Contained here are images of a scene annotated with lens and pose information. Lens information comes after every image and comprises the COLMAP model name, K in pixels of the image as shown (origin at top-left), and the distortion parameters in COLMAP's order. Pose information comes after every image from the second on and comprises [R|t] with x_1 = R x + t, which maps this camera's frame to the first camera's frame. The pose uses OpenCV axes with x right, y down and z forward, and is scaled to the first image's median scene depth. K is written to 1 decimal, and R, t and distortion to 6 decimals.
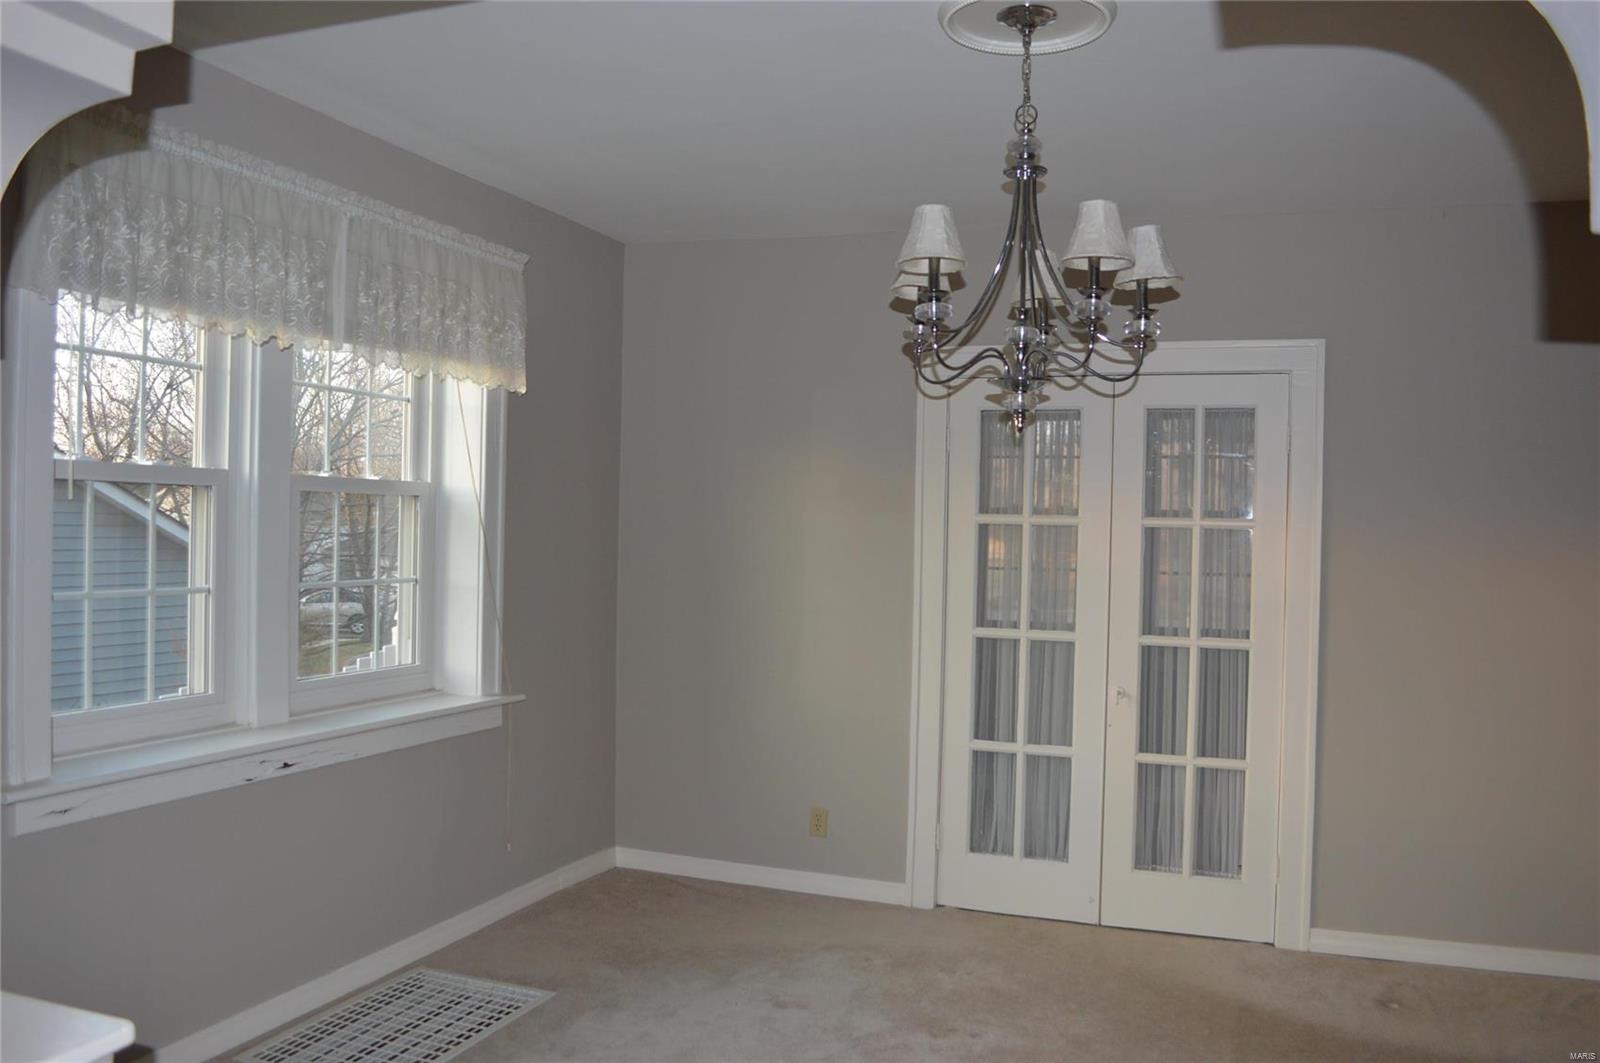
lens RADIAL K [[1314.5, 0, 793.9], [0, 1314.5, 531.9], [0, 0, 1]] dist [-0.071426, 0.004494]
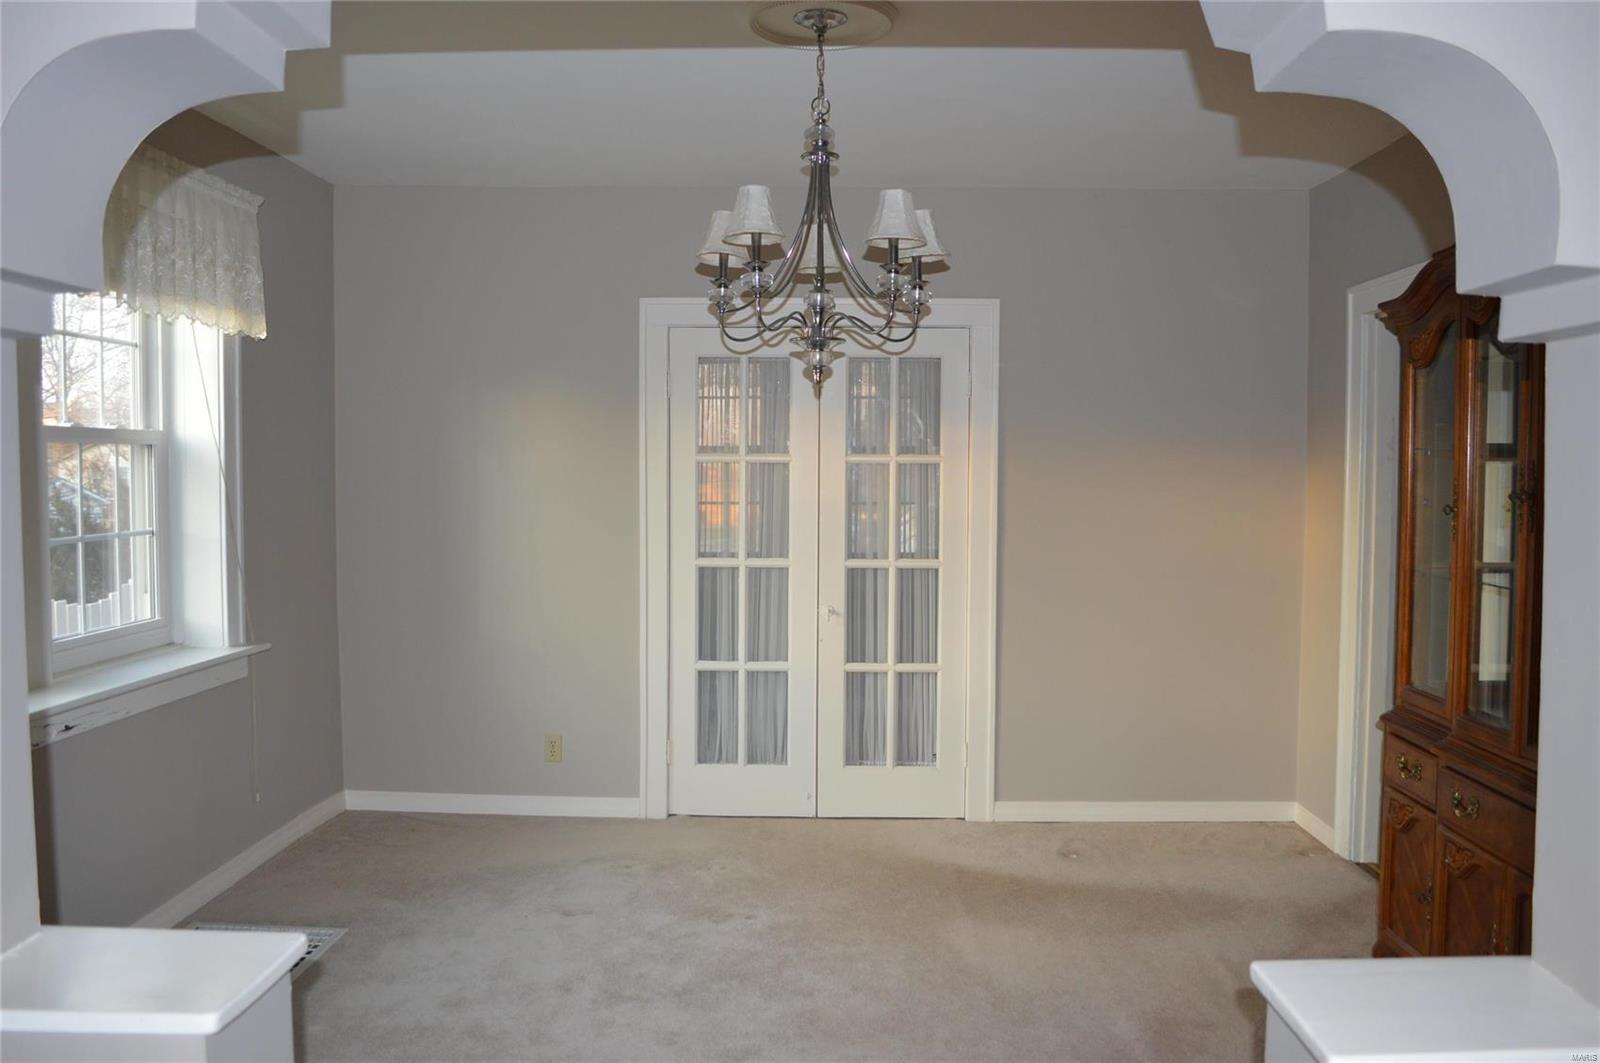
lens RADIAL K [[1314.5, 0, 806.7], [0, 1314.5, 534.9], [0, 0, 1]] dist [-0.071426, 0.004494]
pose [[0.944661, -0.034483, 0.326231, -0.144241], [0.017027, 0.998274, 0.056214, -0.006515], [-0.327606, -0.047548, 0.943617, -0.060997]]
